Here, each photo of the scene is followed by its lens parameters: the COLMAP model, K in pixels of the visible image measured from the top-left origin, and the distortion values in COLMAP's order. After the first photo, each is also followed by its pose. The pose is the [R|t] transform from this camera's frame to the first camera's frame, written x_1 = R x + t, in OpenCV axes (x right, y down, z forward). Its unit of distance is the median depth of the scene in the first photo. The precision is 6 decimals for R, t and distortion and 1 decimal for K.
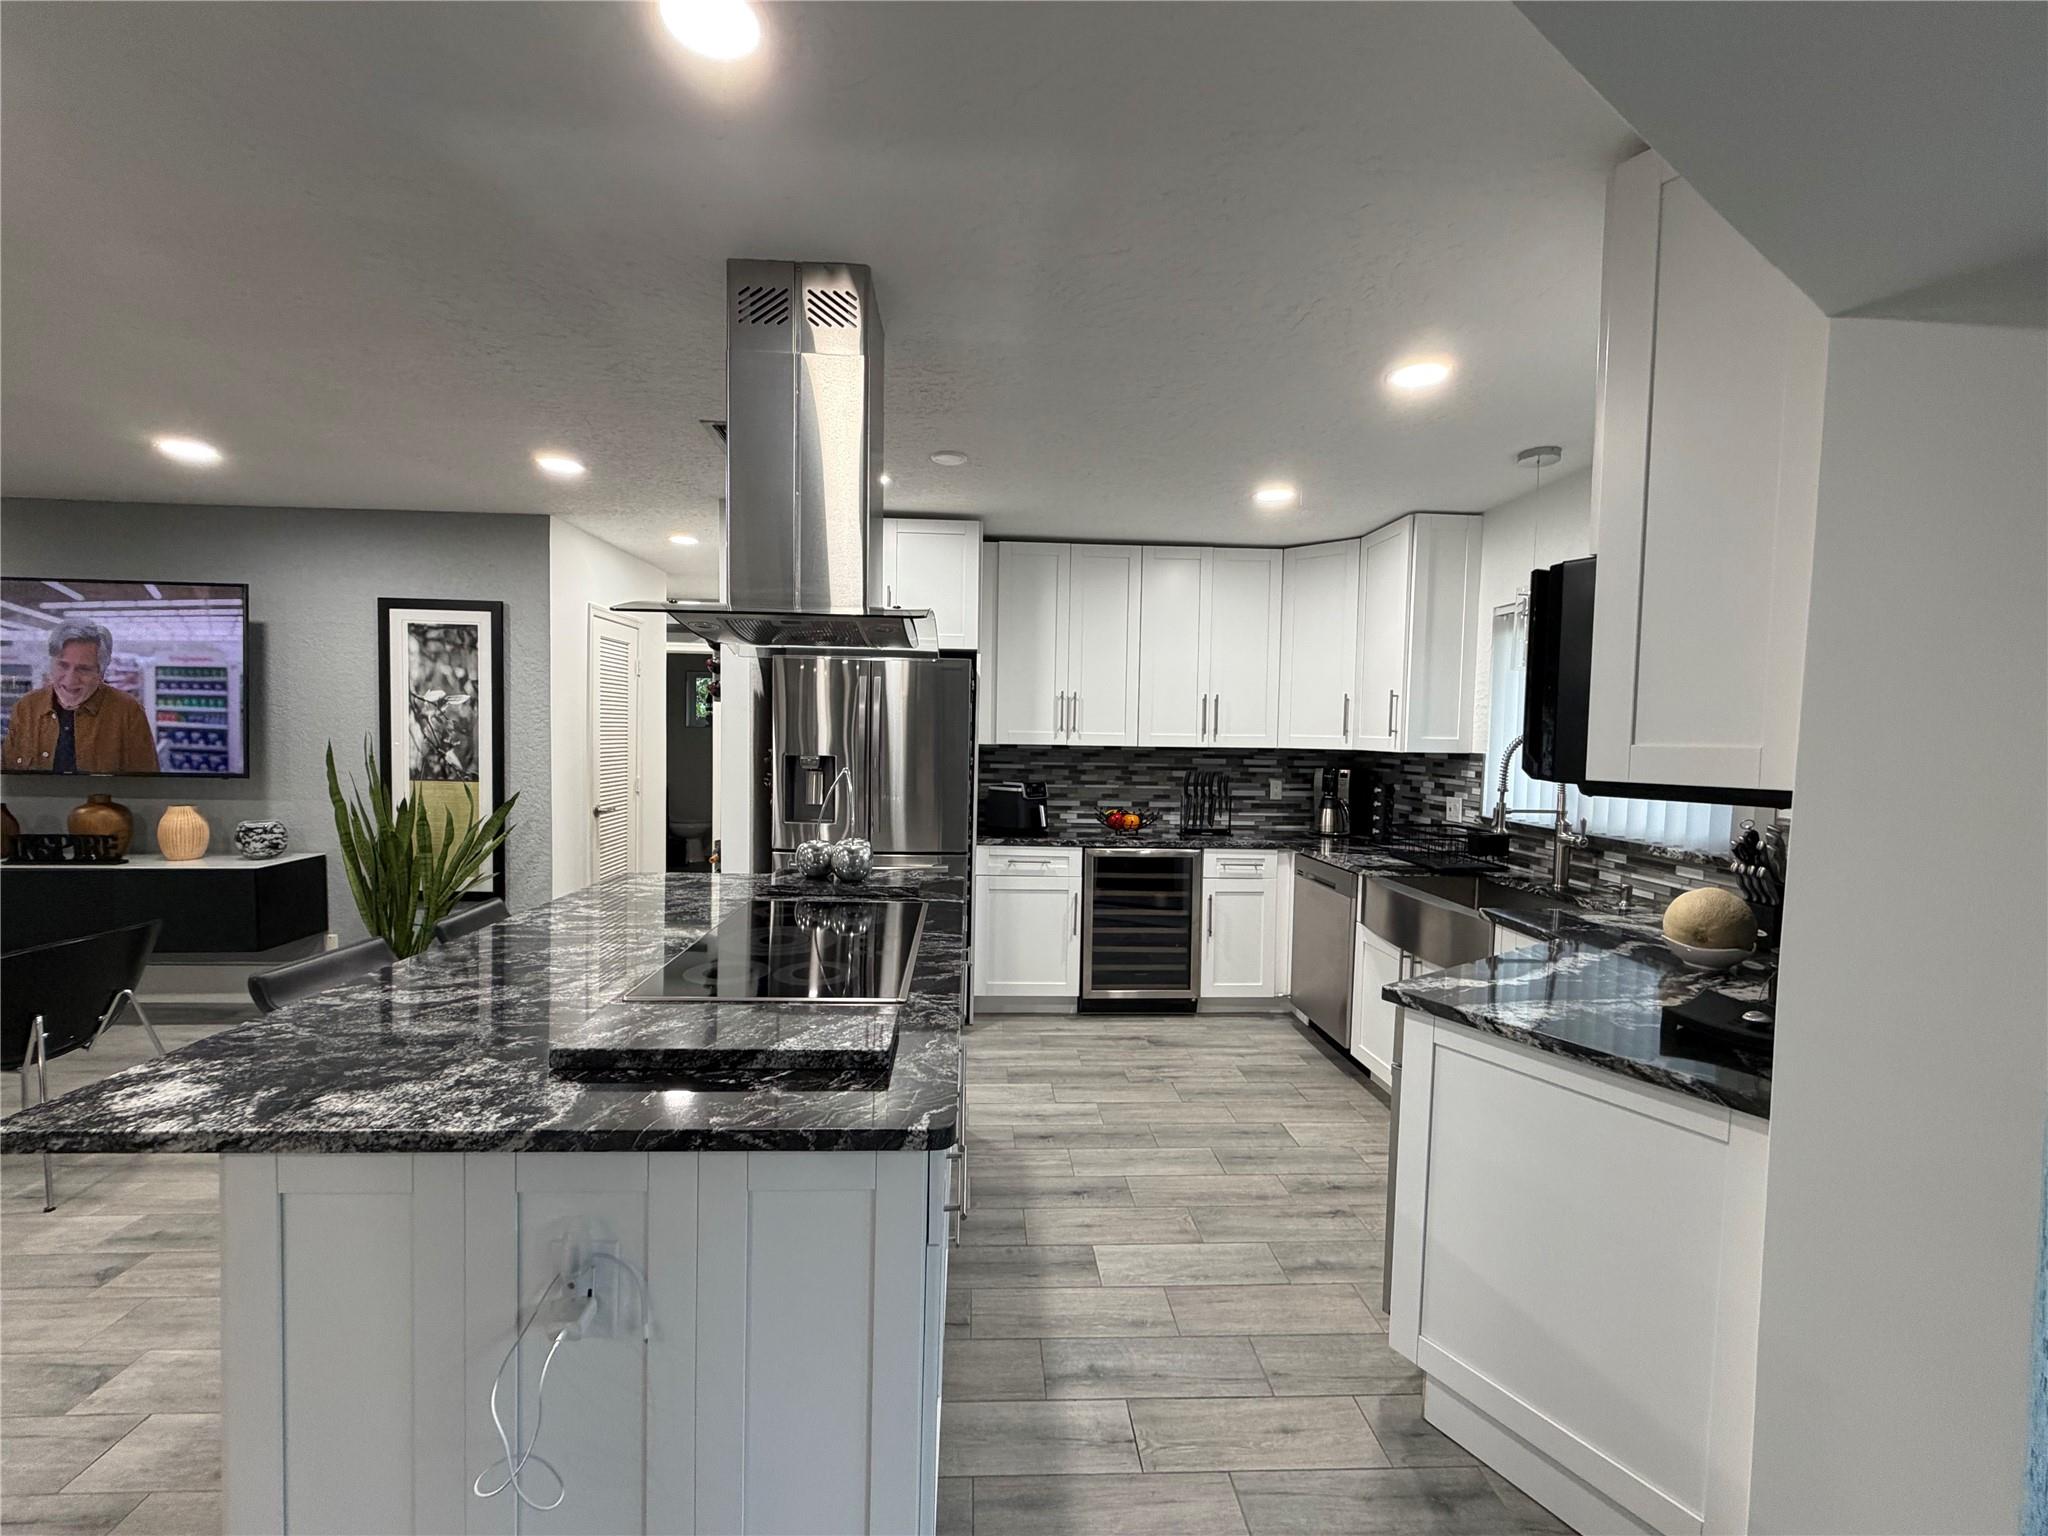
lens RADIAL K [[816.2, 0, 1013.8], [0, 816.2, 769.7], [0, 0, 1]] dist [0.000089, 0.000013]
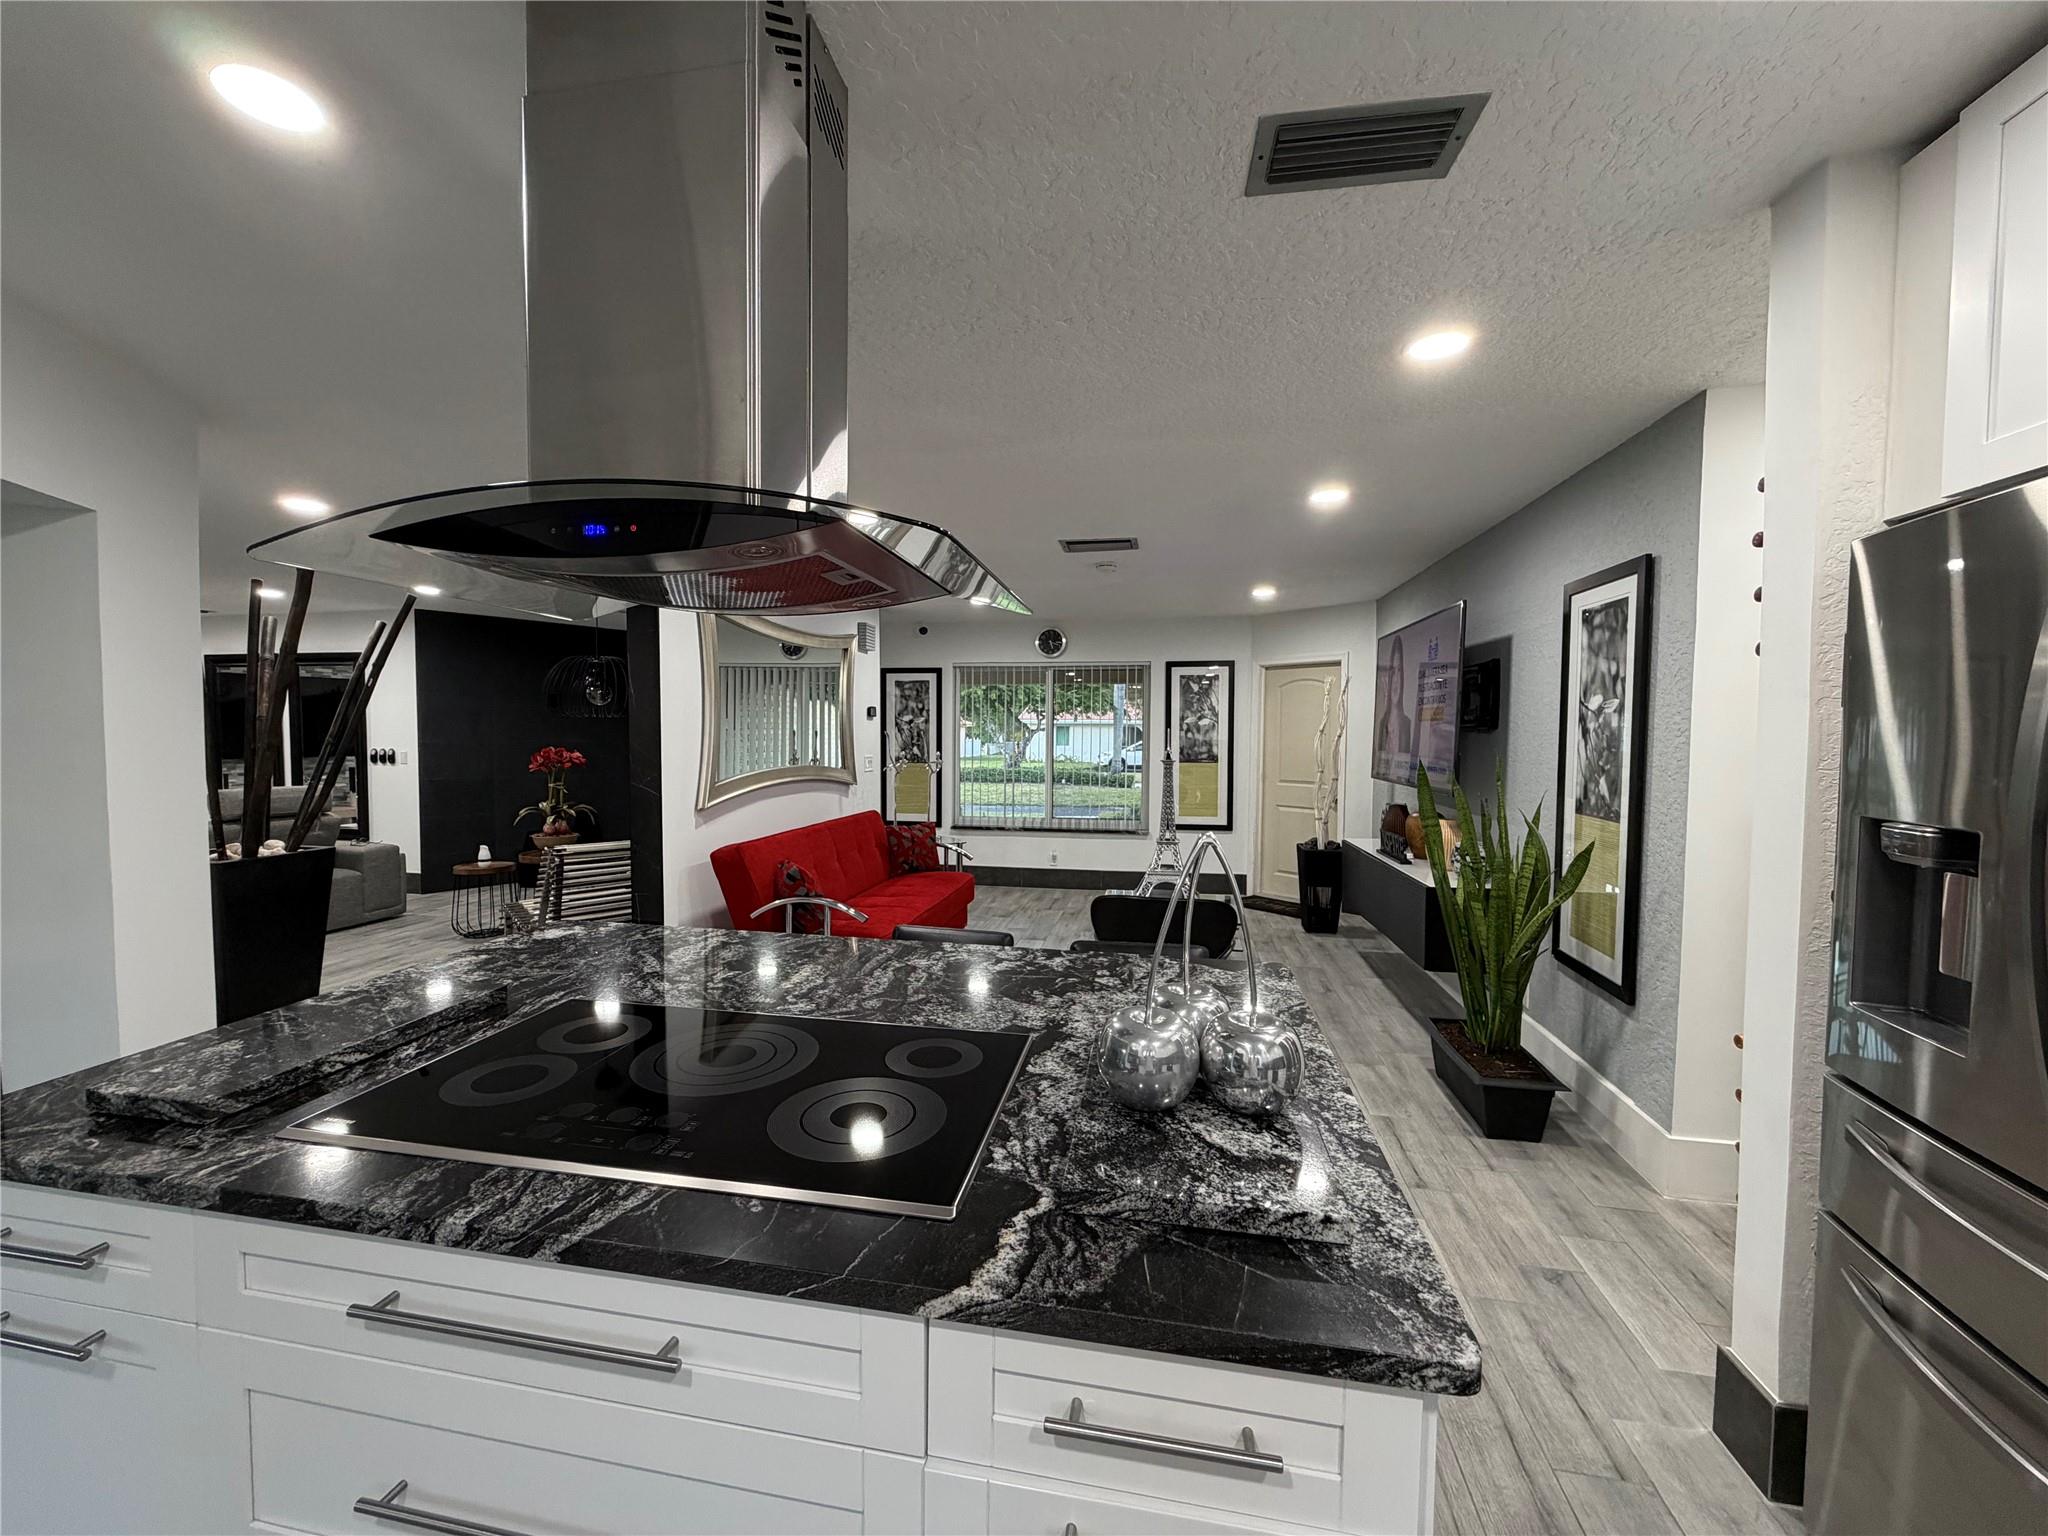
lens RADIAL K [[816.2, 0, 1013.8], [0, 816.2, 769.7], [0, 0, 1]] dist [0.000089, 0.000013]
pose [[-0.240427, 0.024197, -0.970366, 0.141470], [-0.055343, 0.997721, 0.038591, -0.028954], [0.969088, 0.062982, -0.238540, 0.670965]]
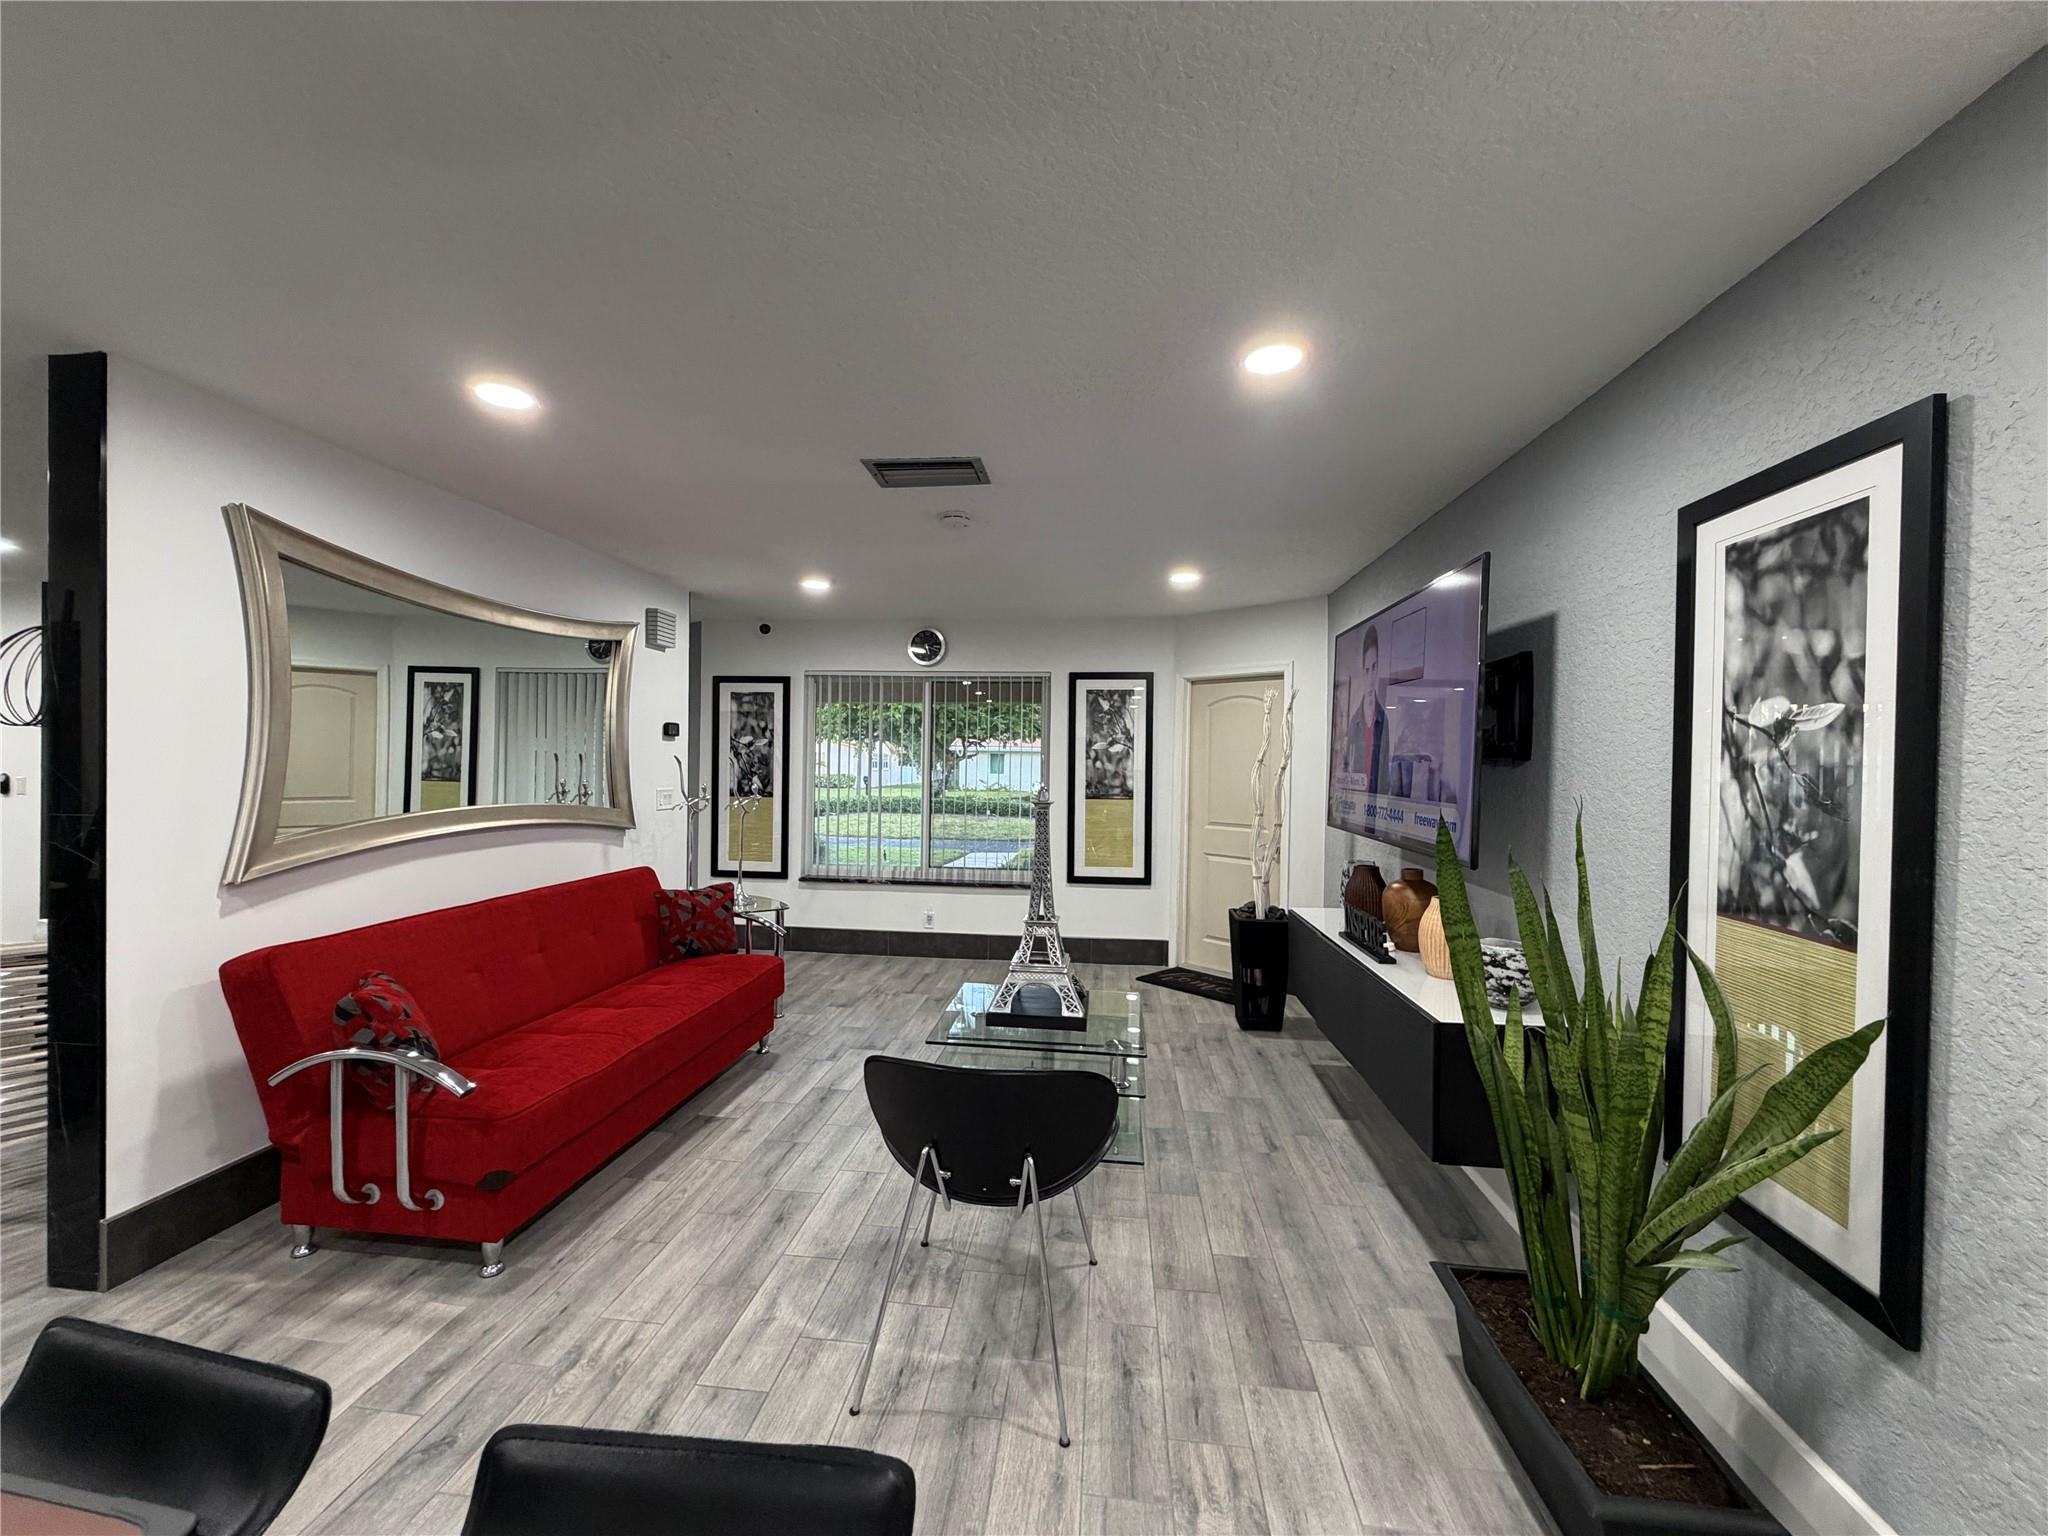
lens RADIAL K [[816.2, 0, 1013.8], [0, 816.2, 769.7], [0, 0, 1]] dist [0.000089, 0.000013]
pose [[-0.171473, -0.010237, -0.985136, -0.259188], [-0.064336, 0.997928, 0.000828, -0.039834], [0.983086, 0.063521, -0.171777, 0.713817]]
